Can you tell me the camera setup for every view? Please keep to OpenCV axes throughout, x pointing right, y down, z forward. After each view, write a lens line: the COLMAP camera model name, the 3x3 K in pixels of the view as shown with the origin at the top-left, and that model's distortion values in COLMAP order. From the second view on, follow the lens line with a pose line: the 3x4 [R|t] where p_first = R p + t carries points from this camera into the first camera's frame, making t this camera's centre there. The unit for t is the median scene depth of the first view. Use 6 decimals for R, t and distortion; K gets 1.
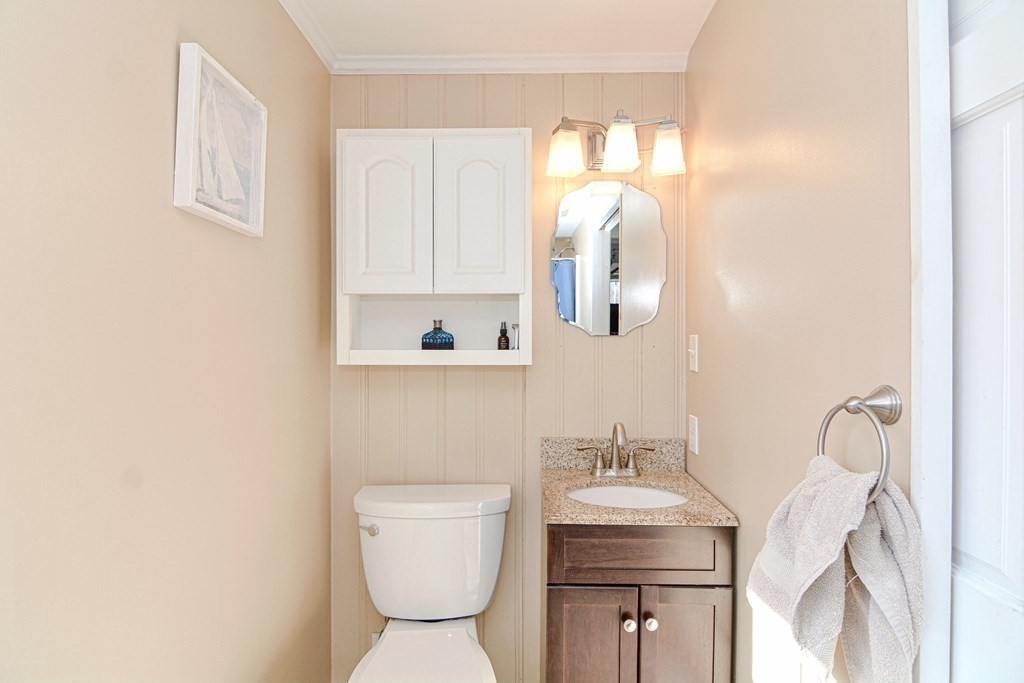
lens RADIAL K [[495.8, 0, 515.1], [0, 495.8, 336.4], [0, 0, 1]] dist [-0.001333, -0.000913]
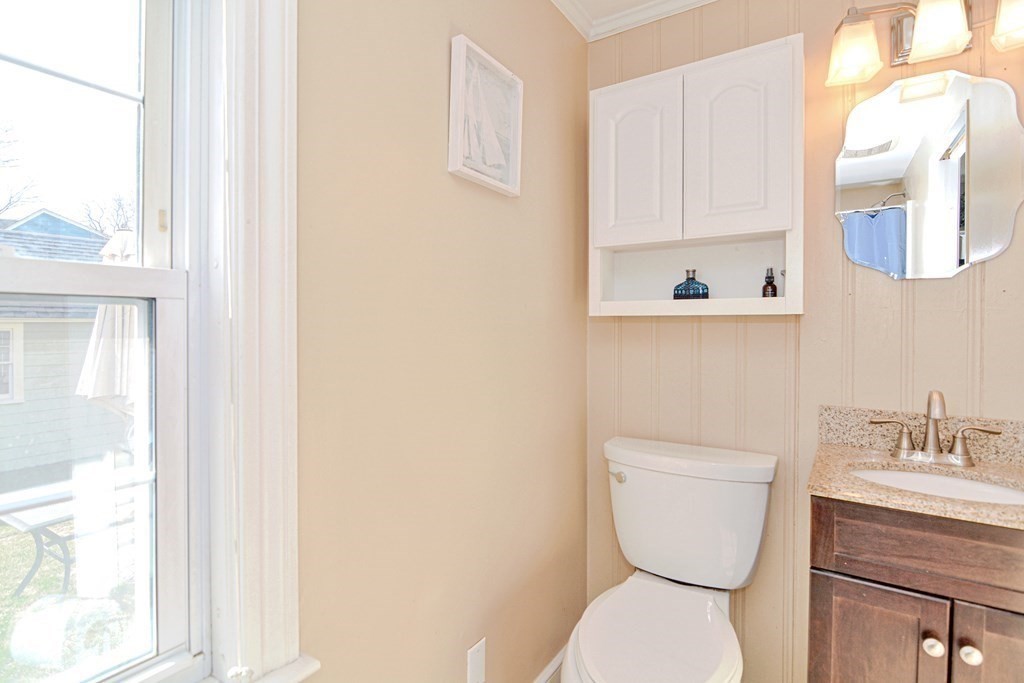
lens RADIAL K [[503.1, 0, 510.8], [0, 503.1, 324.3], [0, 0, 1]] dist [0.002541, -0.007856]
pose [[0.841344, 0.003862, -0.540486, 0.082848], [0.000166, 0.999973, 0.007404, 0.071969], [0.540500, -0.006319, 0.841320, 0.012772]]
